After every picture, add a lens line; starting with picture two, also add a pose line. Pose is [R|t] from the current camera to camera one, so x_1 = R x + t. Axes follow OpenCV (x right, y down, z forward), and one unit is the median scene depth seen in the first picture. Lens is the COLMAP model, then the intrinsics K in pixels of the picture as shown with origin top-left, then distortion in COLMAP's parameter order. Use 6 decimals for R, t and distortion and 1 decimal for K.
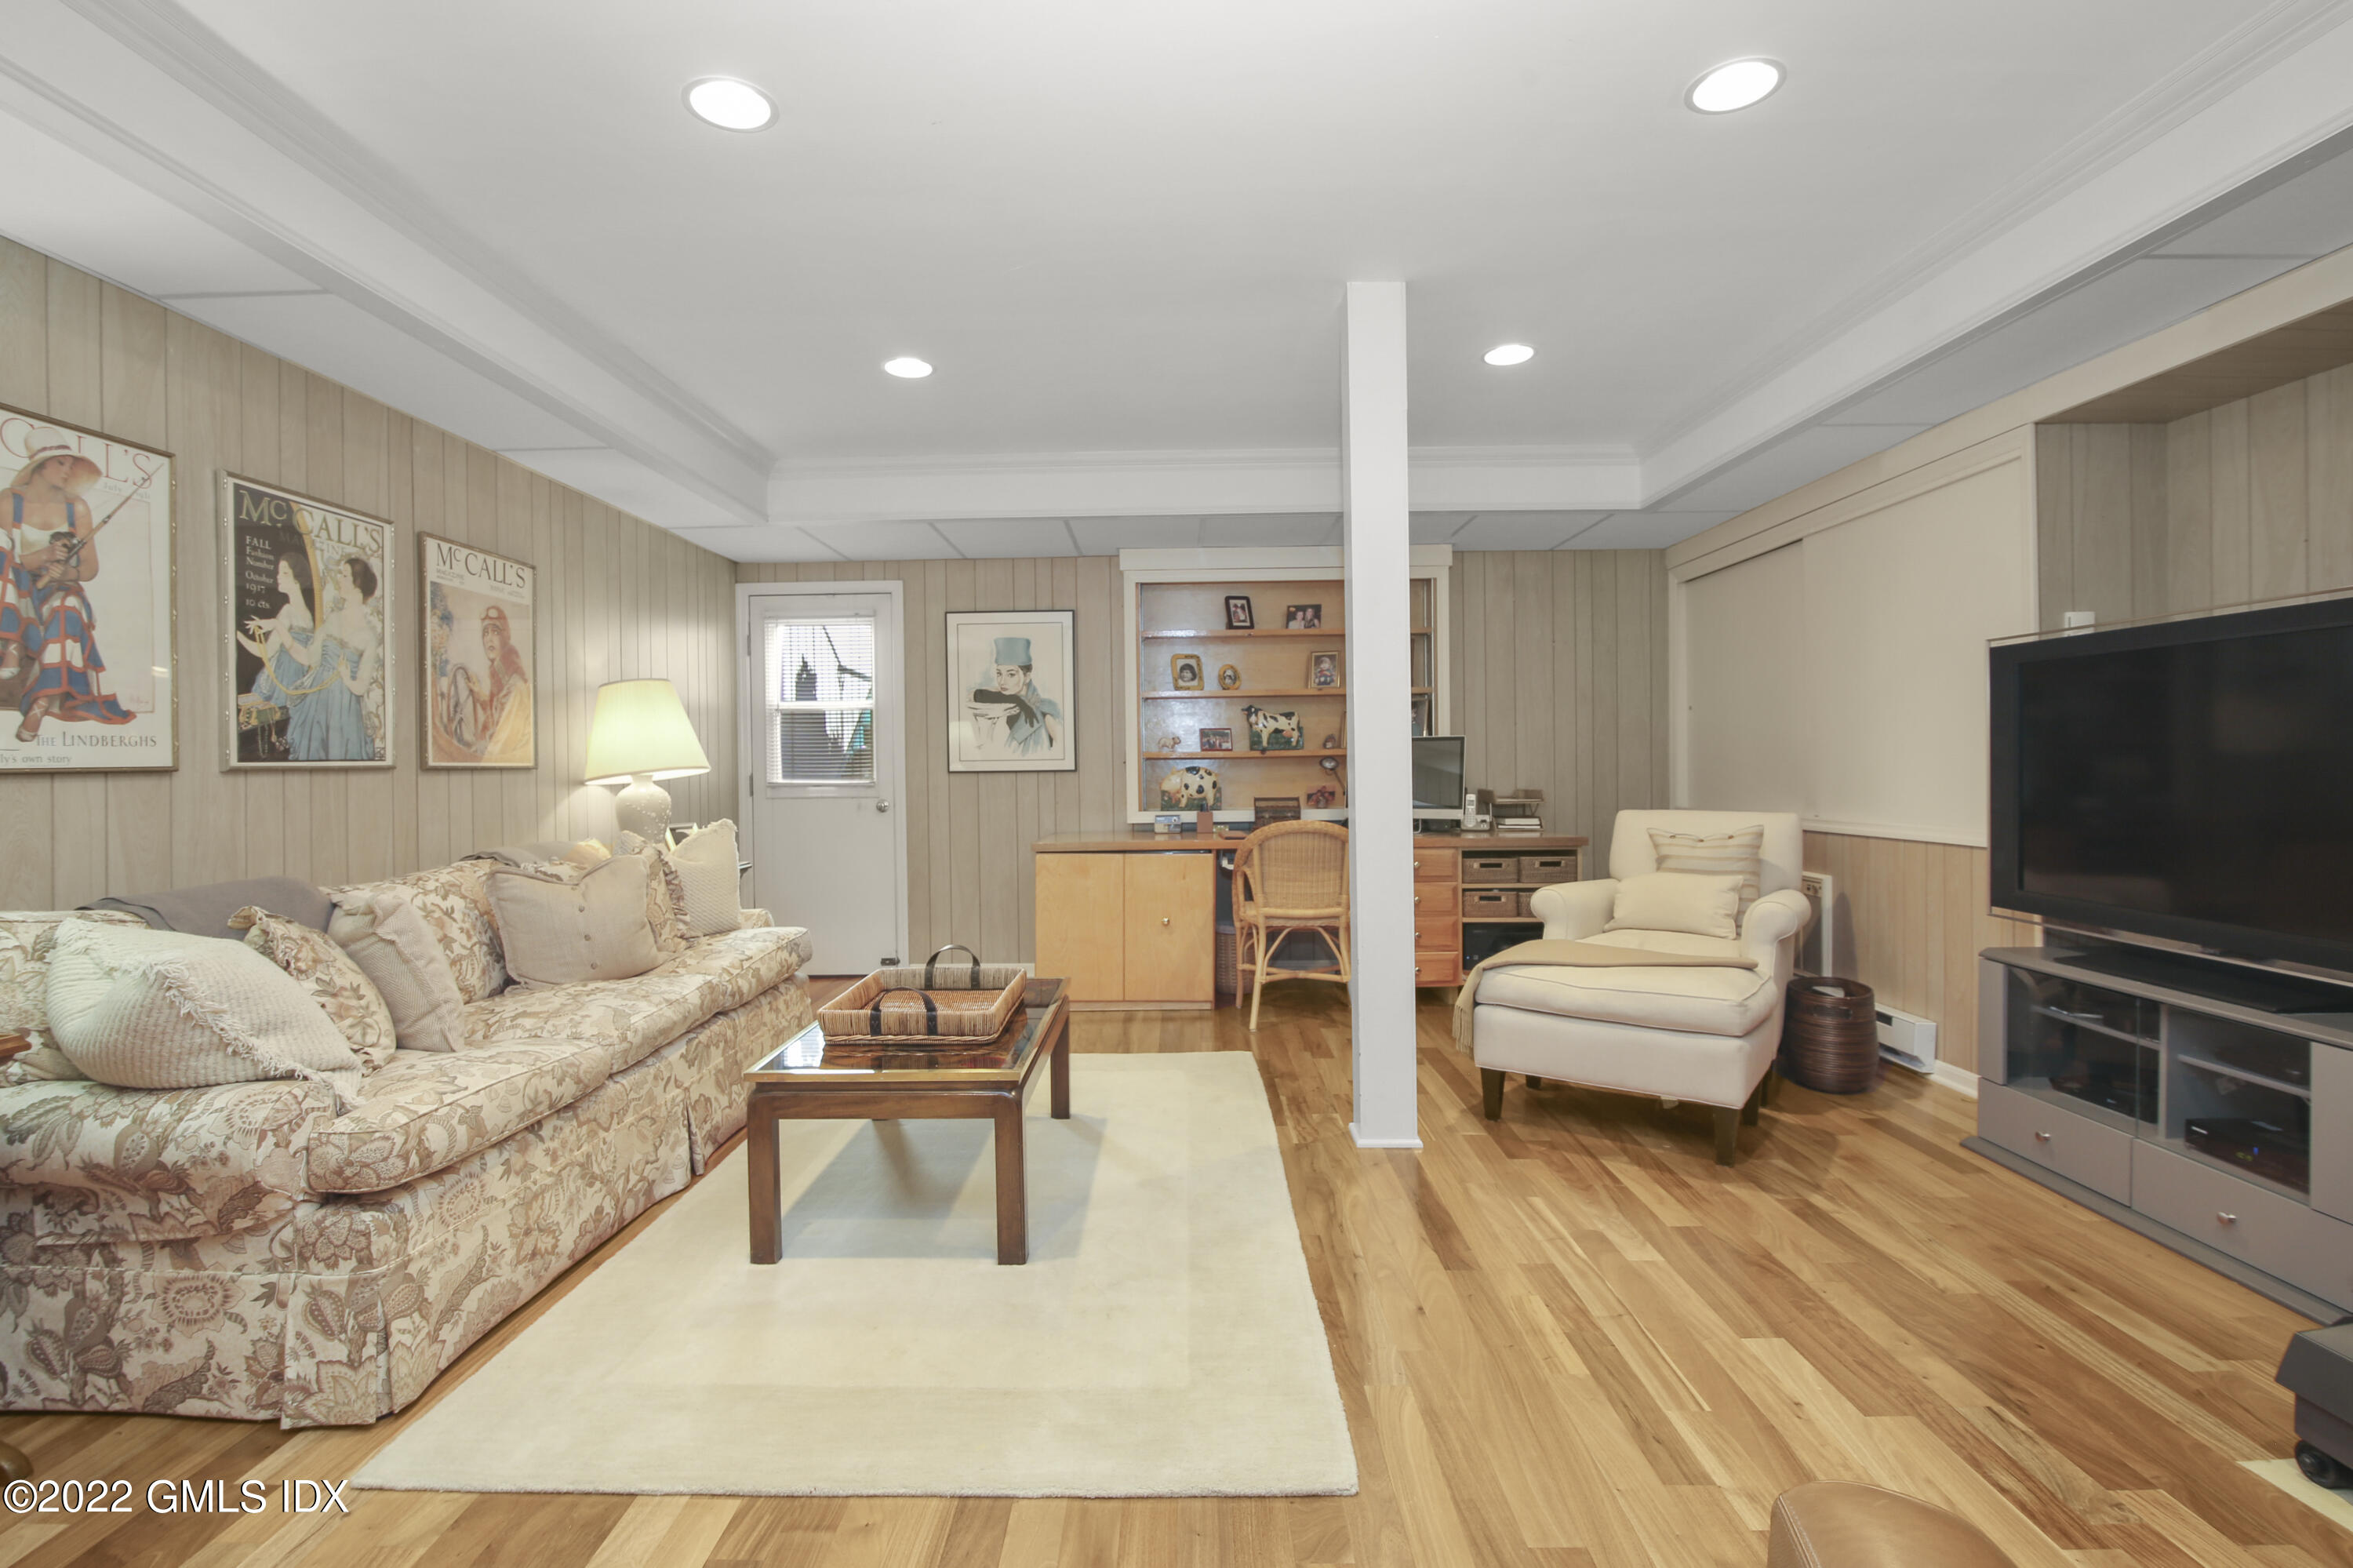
lens RADIAL K [[1094.5, 0, 1173.4], [0, 1094.5, 768.8], [0, 0, 1]] dist [-0.017173, 0.000046]
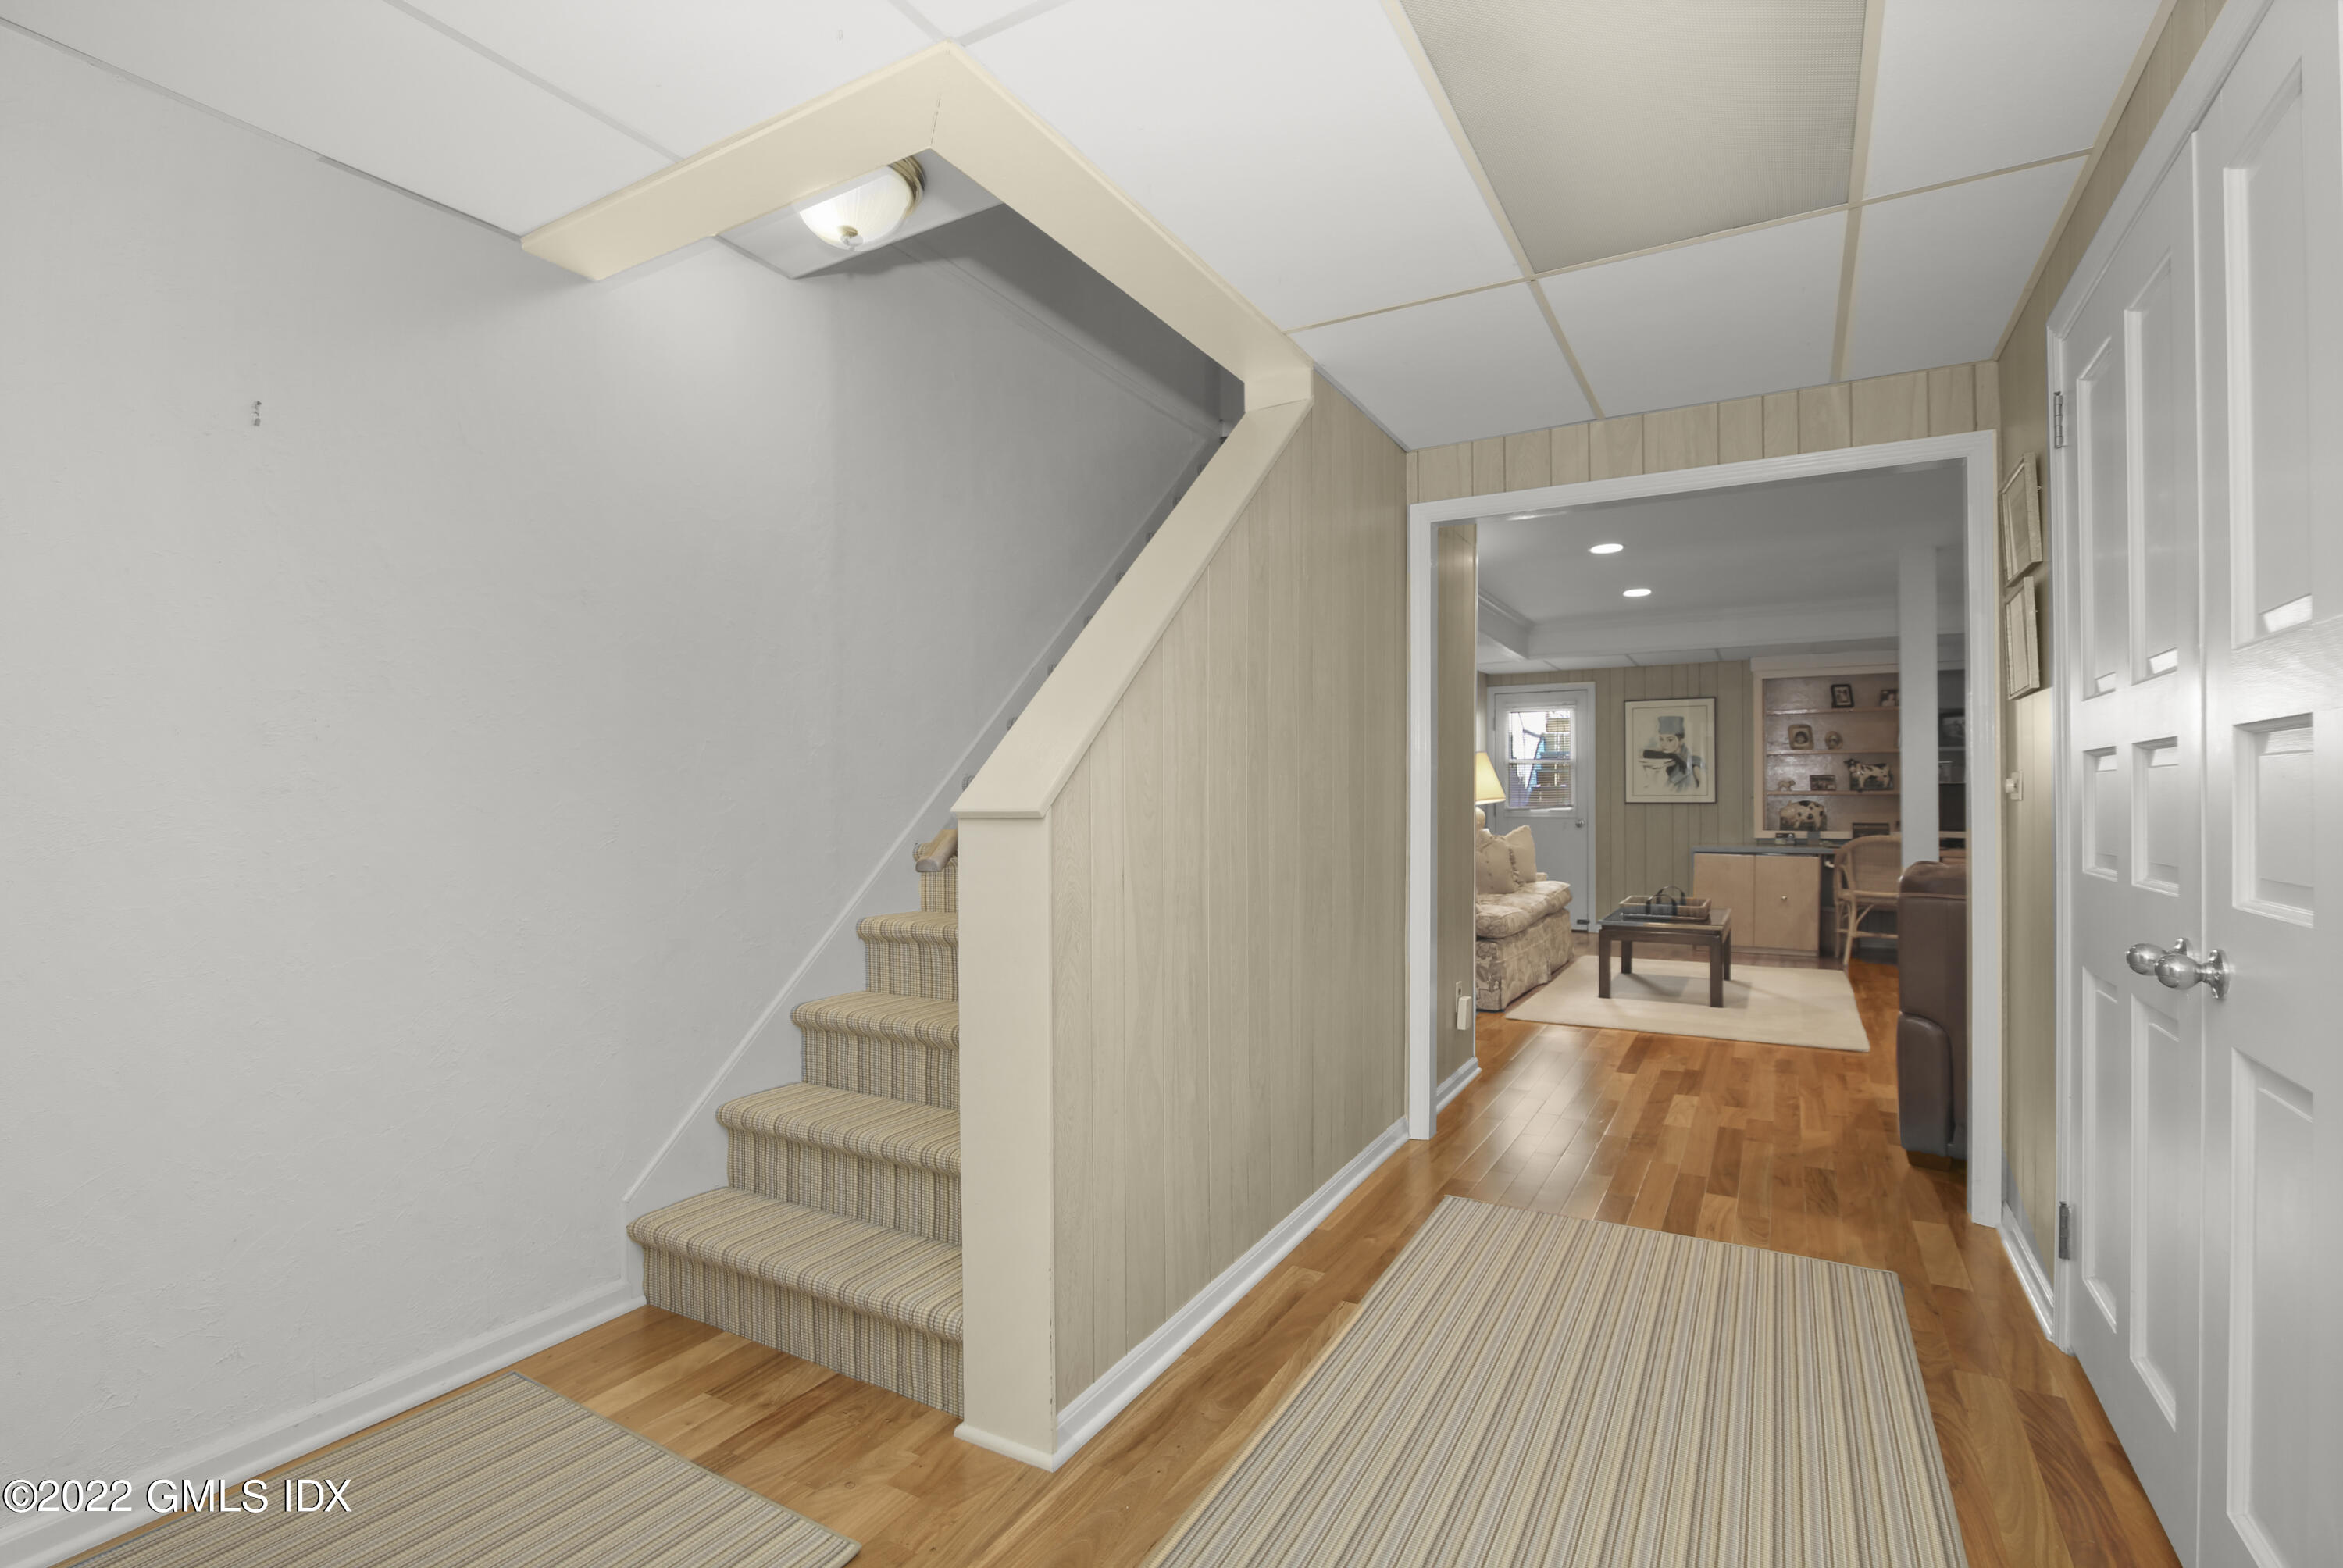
lens RADIAL K [[1080.8, 0, 1168.5], [0, 1080.8, 798.7], [0, 0, 1]] dist [-0.017153, -0.000095]
pose [[0.870666, 0.010954, -0.491752, -0.016772], [-0.011980, 0.999928, 0.001062, 0.003365], [0.491728, 0.004966, 0.870735, -0.693450]]
